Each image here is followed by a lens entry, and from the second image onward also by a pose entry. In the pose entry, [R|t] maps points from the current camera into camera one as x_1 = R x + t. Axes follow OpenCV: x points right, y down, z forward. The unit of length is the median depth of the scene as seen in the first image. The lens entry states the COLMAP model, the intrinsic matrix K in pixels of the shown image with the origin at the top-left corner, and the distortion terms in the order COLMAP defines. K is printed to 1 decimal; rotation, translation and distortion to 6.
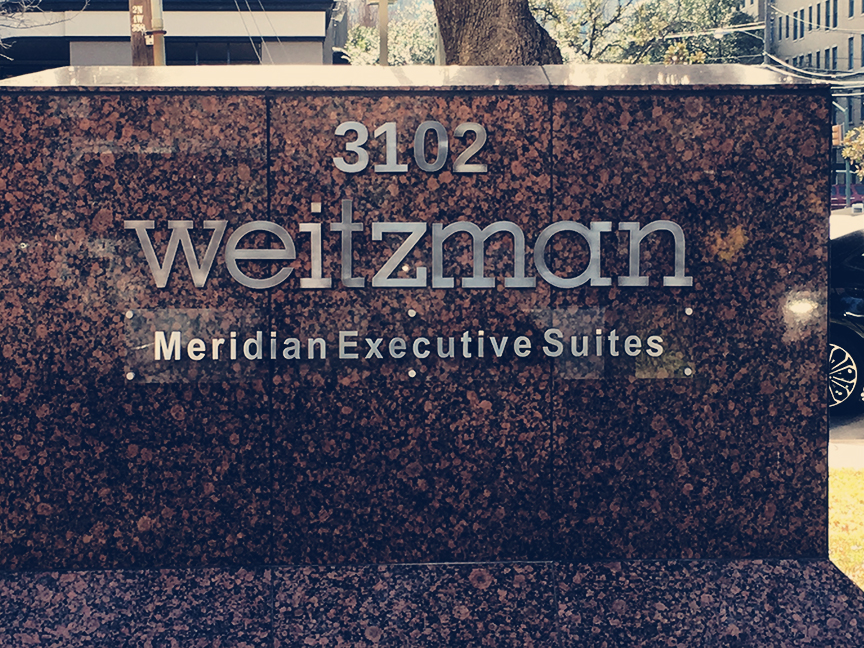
lens RADIAL K [[2186.1, 0, 435.4], [0, 2186.1, 323.2], [0, 0, 1]] dist [0.215525, 0.000000]
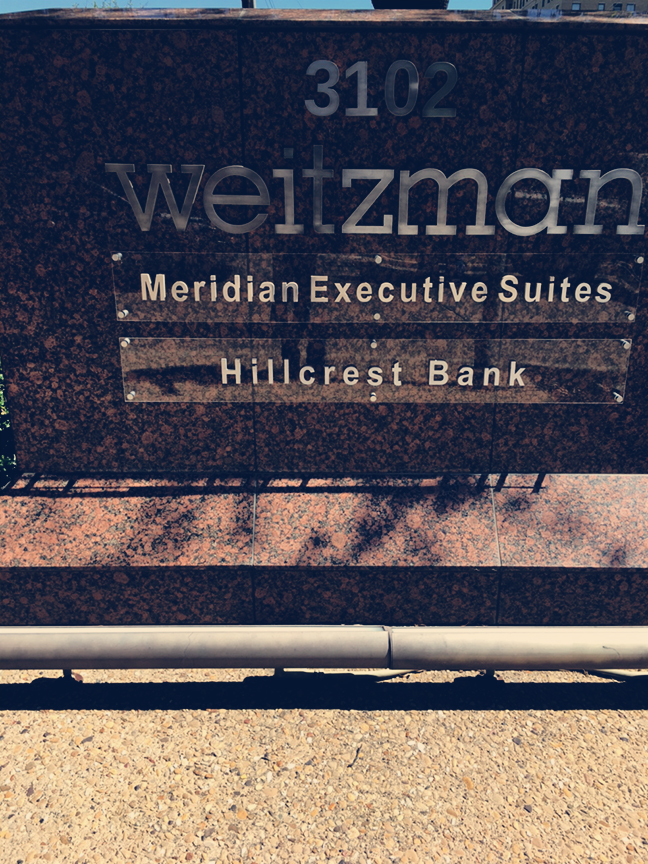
lens RADIAL K [[984.5, 0, 337.7], [0, 984.5, 502.9], [0, 0, 1]] dist [0.097413, -0.128547]
pose [[0.999089, 0.022716, -0.036139, -0.010298], [-0.012128, 0.962807, 0.269919, -0.020505], [0.040926, -0.269235, 0.962205, 0.497421]]
